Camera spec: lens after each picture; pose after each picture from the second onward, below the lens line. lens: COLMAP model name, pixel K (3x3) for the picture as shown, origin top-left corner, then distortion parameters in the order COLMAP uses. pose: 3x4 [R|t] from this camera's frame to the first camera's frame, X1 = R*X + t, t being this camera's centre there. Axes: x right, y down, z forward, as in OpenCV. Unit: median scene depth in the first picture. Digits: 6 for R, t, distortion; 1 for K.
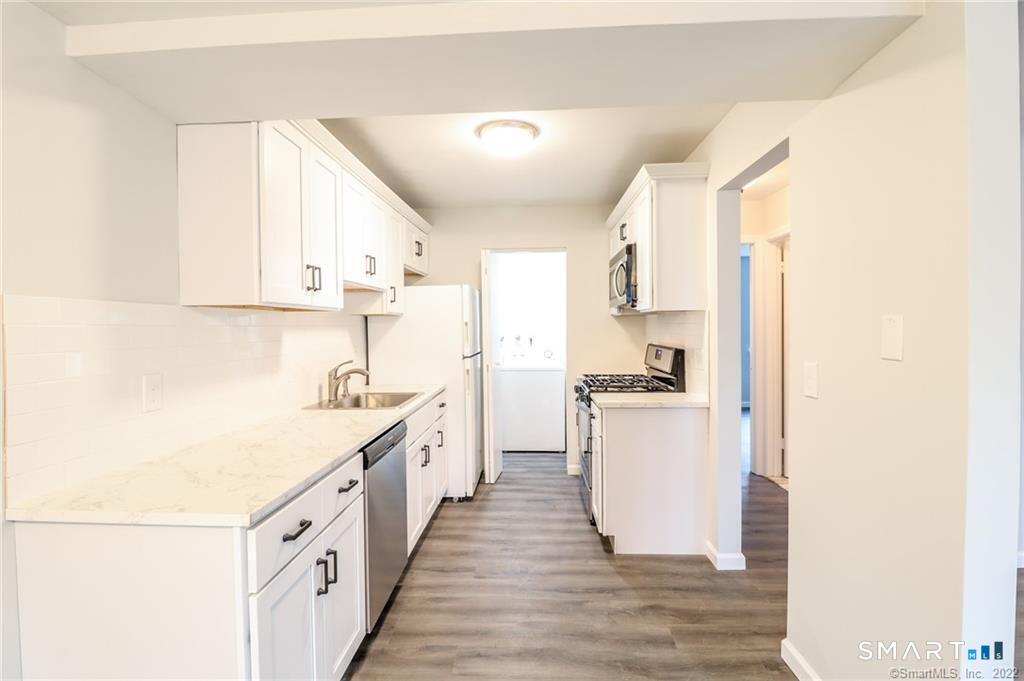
lens RADIAL K [[476.1, 0, 507.9], [0, 476.1, 334.6], [0, 0, 1]] dist [-0.004147, -0.010809]
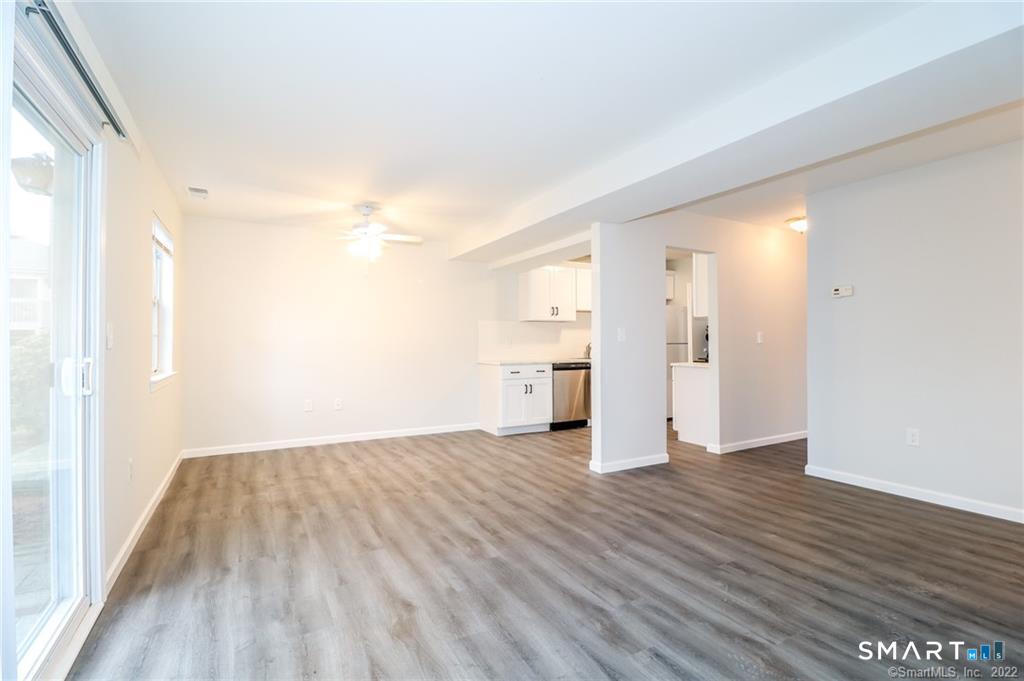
lens RADIAL K [[476.1, 0, 509.4], [0, 476.1, 337.7], [0, 0, 1]] dist [-0.004147, -0.010809]
pose [[0.531193, 0.002865, -0.847246, 1.524134], [-0.016507, 0.999839, -0.006968, 0.059195], [0.847090, 0.017686, 0.531155, -0.653187]]
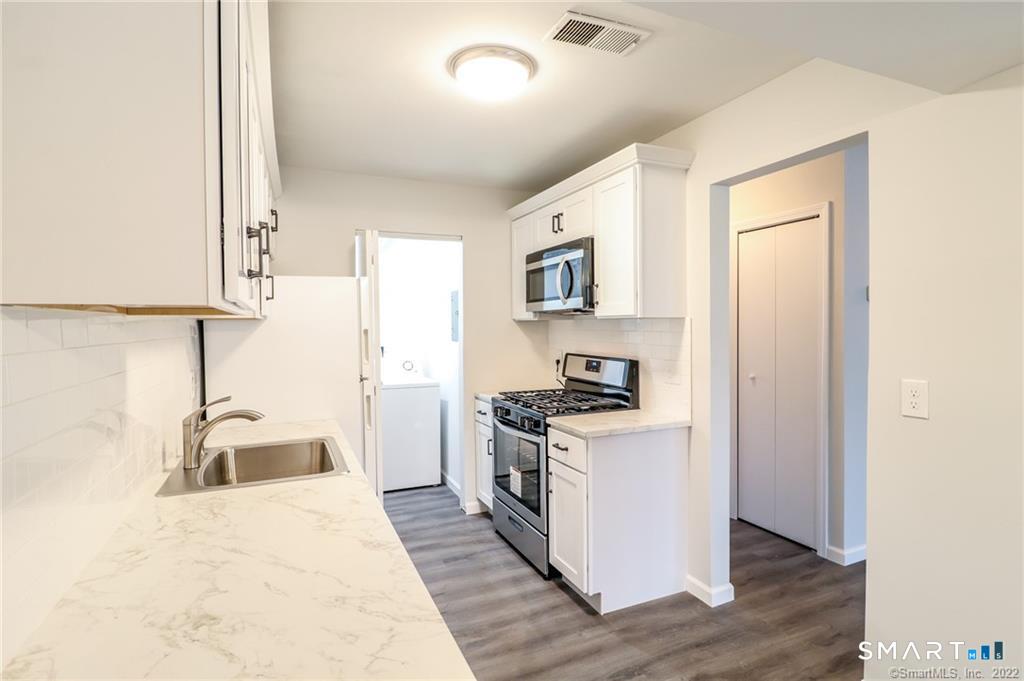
lens RADIAL K [[510.4, 0, 504.1], [0, 510.4, 337.0], [0, 0, 1]] dist [-0.000106, -0.001684]
pose [[0.895308, -0.008264, 0.445371, -0.311042], [0.007508, 0.999966, 0.003463, -0.020418], [-0.445384, 0.000243, 0.895339, 0.286791]]
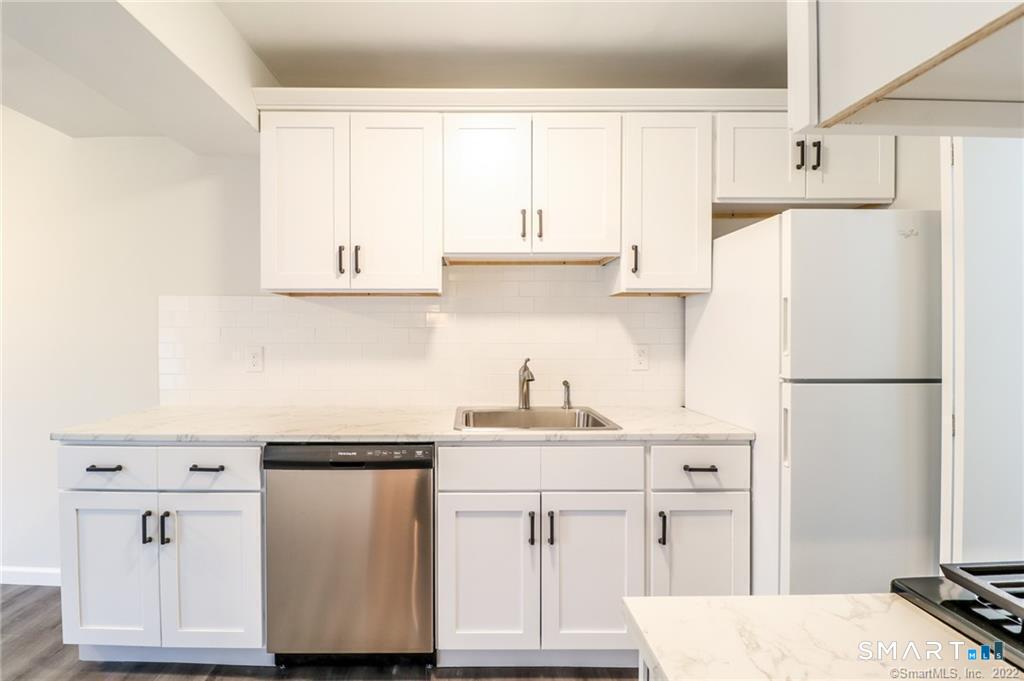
lens RADIAL K [[505.0, 0, 477.3], [0, 505.0, 335.4], [0, 0, 1]] dist [-0.005786, -0.002221]
pose [[0.063047, 0.025184, -0.997693, 0.448154], [-0.019513, 0.999522, 0.023997, 0.001567], [0.997820, 0.017955, 0.063509, 0.893585]]
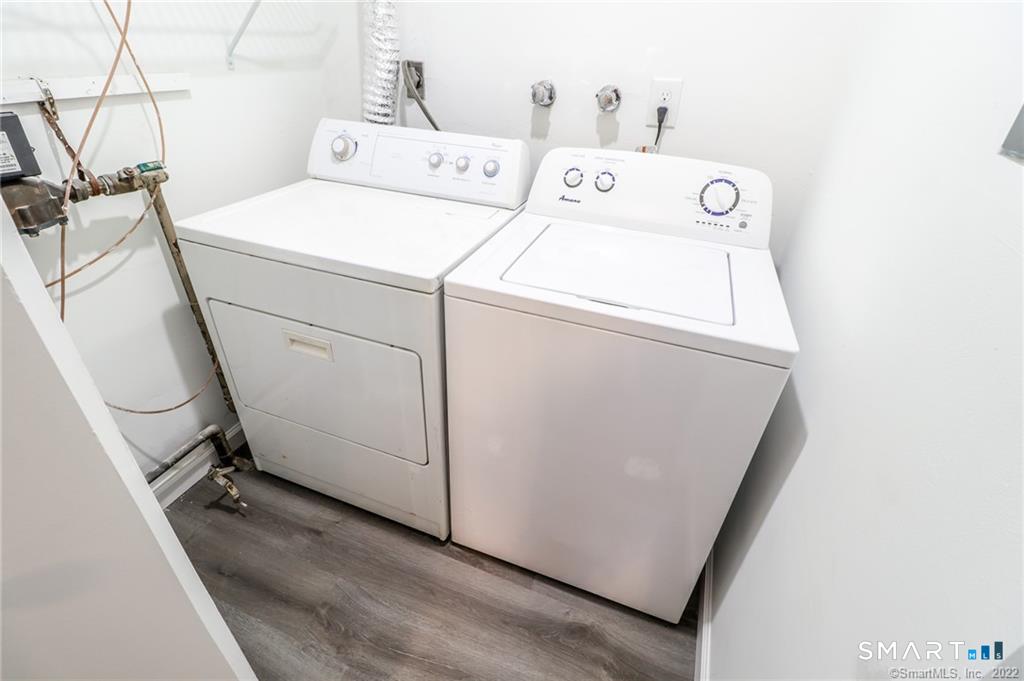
lens RADIAL K [[476.1, 0, 509.2], [0, 476.1, 340.9], [0, 0, 1]] dist [-0.004147, -0.010809]
pose [[0.951793, 0.200936, -0.231767, 0.112261], [-0.054783, 0.854778, 0.516095, -0.021181], [0.301811, -0.478518, 0.824579, 1.513855]]
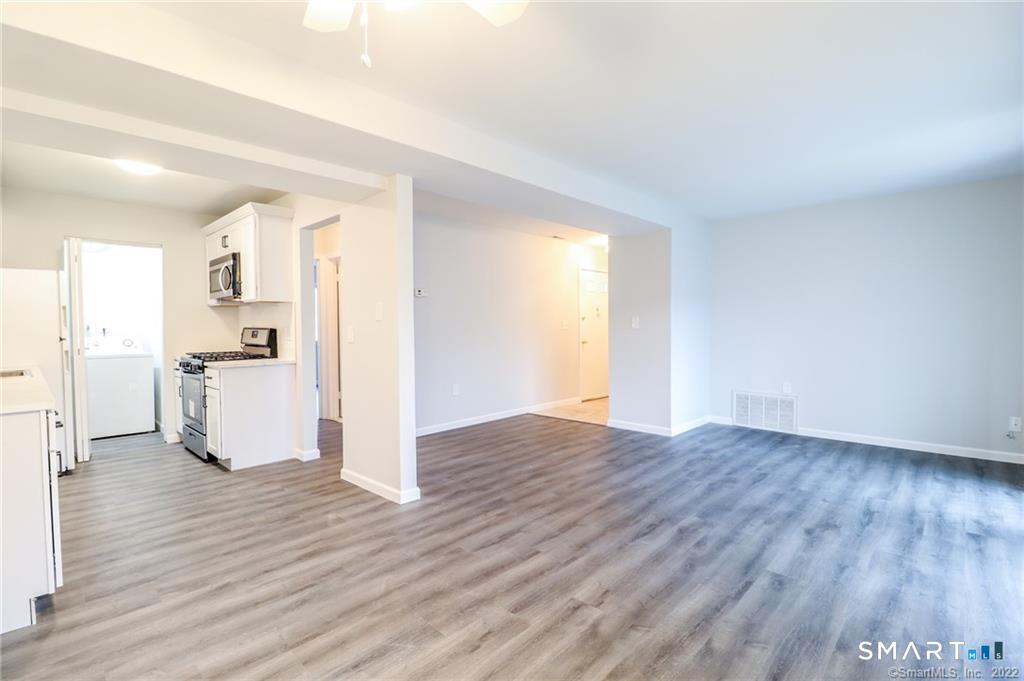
lens RADIAL K [[476.1, 0, 507.0], [0, 476.1, 334.3], [0, 0, 1]] dist [-0.004147, -0.010809]
pose [[0.650052, -0.012325, 0.759790, -0.312339], [0.015150, 0.999880, 0.003257, 0.060562], [-0.759738, 0.009394, 0.650161, -0.549996]]
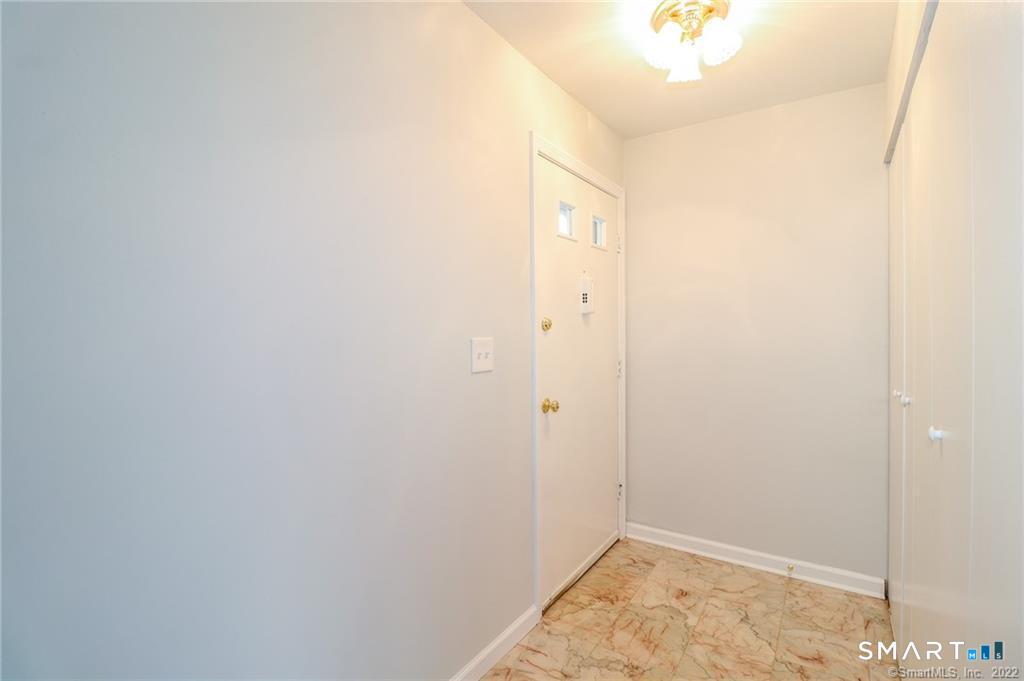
lens RADIAL K [[476.1, 0, 507.2], [0, 476.1, 330.5], [0, 0, 1]] dist [-0.004147, -0.010809]
pose [[0.514874, -0.012967, 0.857168, 1.264310], [0.017930, 0.999830, 0.004355, -0.007526], [-0.857079, 0.013126, 0.515018, 0.492656]]
